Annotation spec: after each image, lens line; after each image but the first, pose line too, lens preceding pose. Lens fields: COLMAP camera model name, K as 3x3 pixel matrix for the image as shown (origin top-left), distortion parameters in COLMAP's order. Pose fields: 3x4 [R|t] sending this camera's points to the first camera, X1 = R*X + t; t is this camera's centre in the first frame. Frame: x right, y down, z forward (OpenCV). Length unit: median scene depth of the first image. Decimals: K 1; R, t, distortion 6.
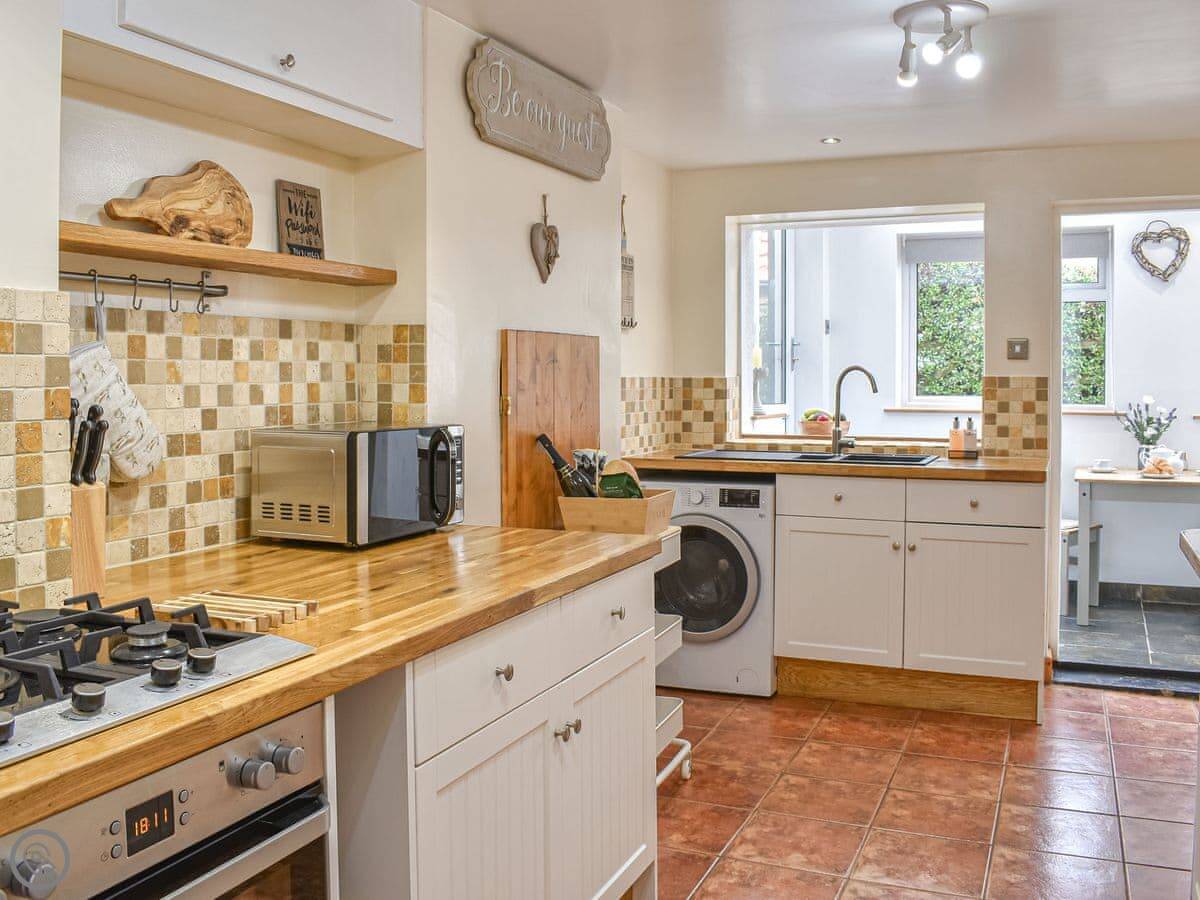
lens RADIAL K [[1191.5, 0, 600.0], [0, 1191.5, 450.0], [0, 0, 1]] dist [-0.091319, -0.003417]
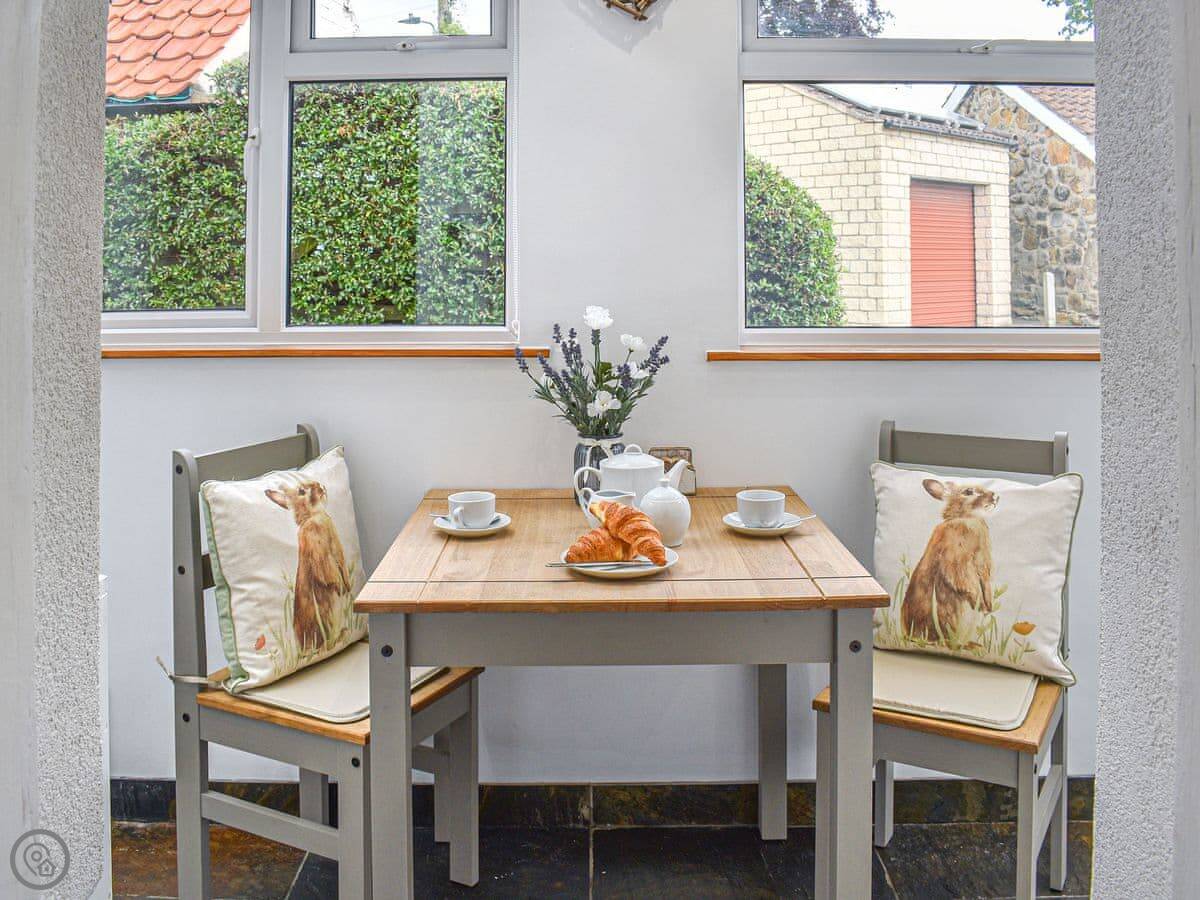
lens RADIAL K [[1191.5, 0, 600.0], [0, 1191.5, 450.0], [0, 0, 1]] dist [-0.091319, -0.003417]
pose [[0.917877, -0.055838, 0.392917, 0.393220], [0.018986, 0.995097, 0.097064, -0.046774], [-0.396411, -0.081633, 0.914437, 0.799511]]
